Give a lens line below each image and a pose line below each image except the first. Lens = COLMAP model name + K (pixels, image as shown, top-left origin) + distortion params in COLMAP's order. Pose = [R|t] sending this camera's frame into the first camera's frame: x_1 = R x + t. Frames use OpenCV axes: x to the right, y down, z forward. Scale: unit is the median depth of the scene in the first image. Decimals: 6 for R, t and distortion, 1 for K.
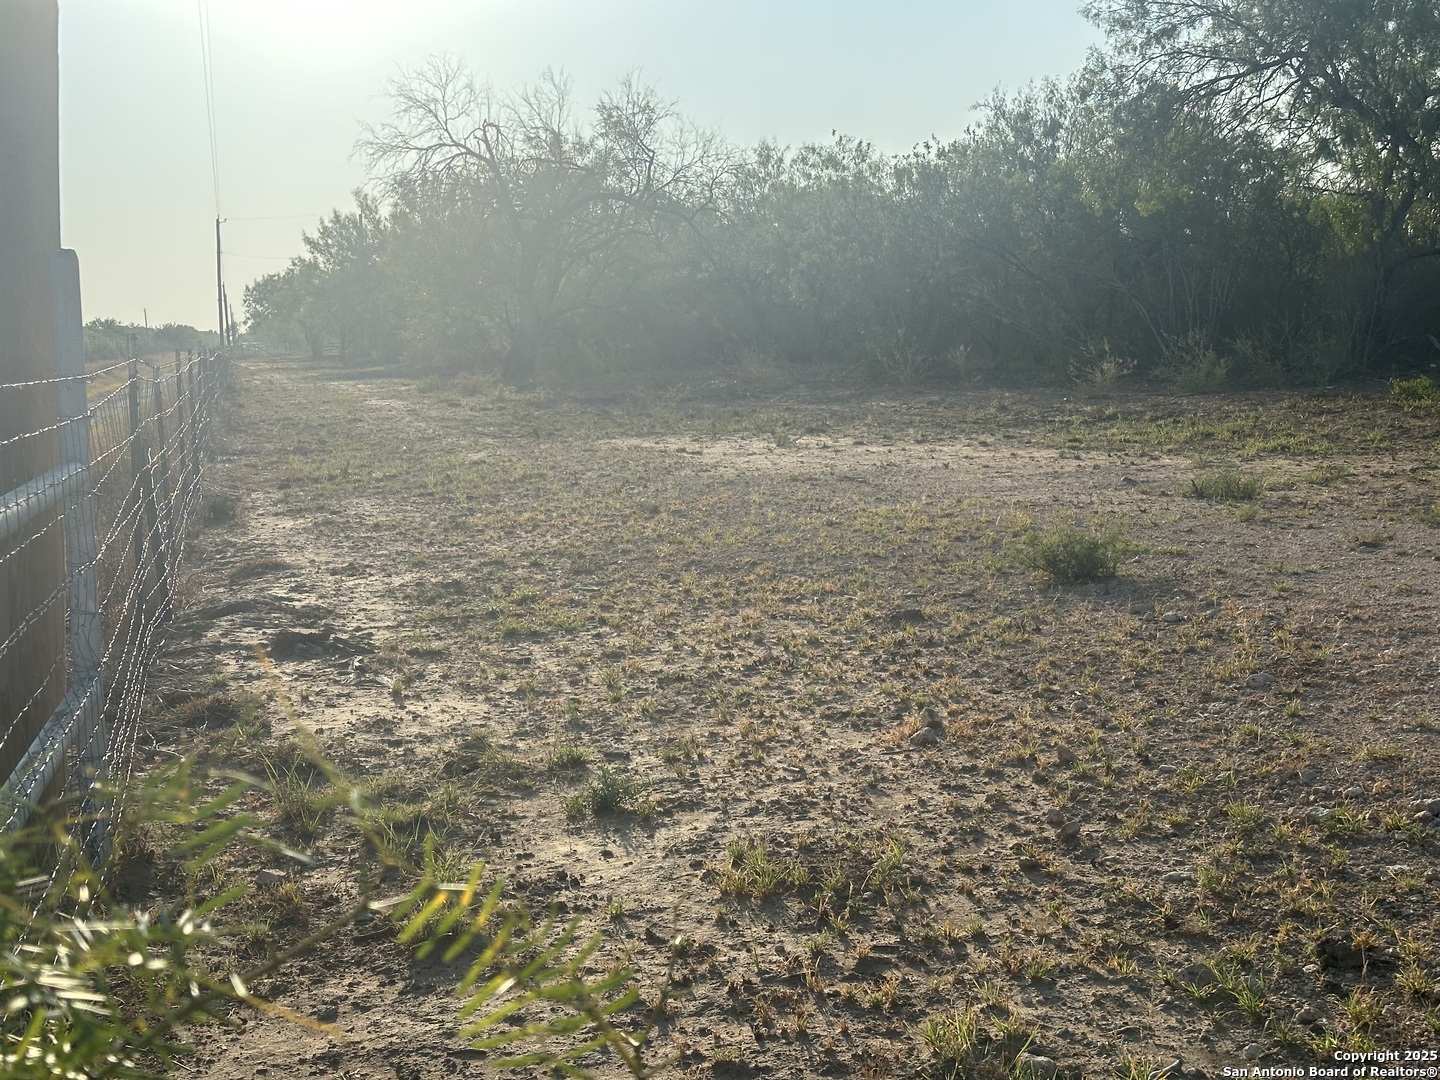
lens RADIAL K [[2011.0, 0, 717.0], [0, 2011.0, 541.2], [0, 0, 1]] dist [0.083536, 0.000000]
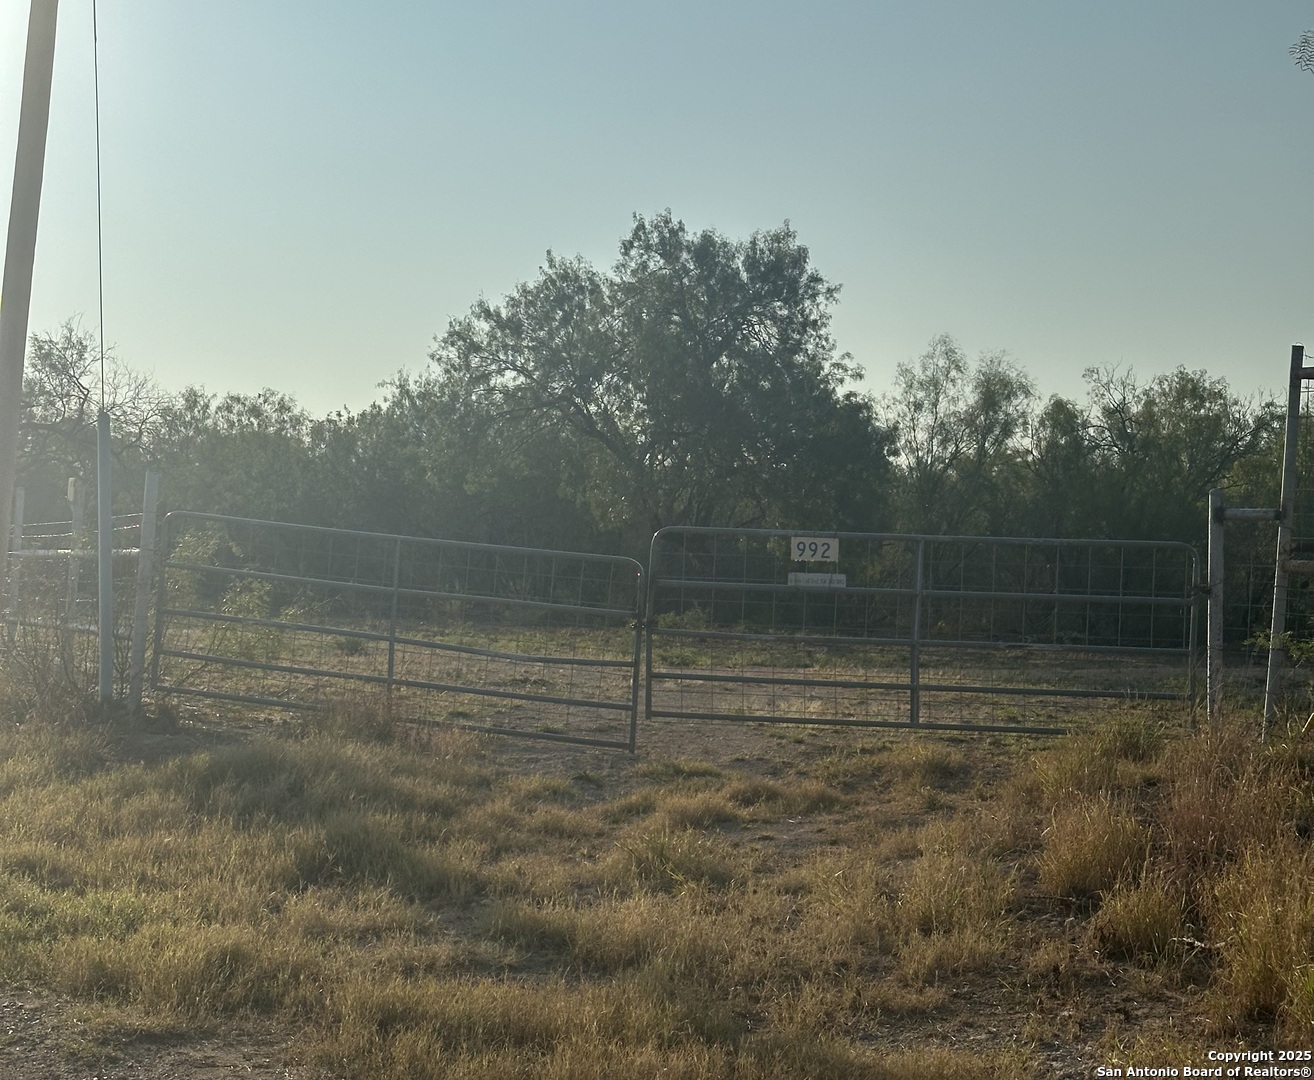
lens RADIAL K [[2083.5, 0, 656.6], [0, 2083.5, 541.6], [0, 0, 1]] dist [0.038777, 0.000000]
pose [[0.965662, 0.075855, 0.248480, -0.007882], [-0.044313, 0.990502, -0.130164, 0.016251], [-0.255993, 0.114684, 0.959852, -0.118850]]
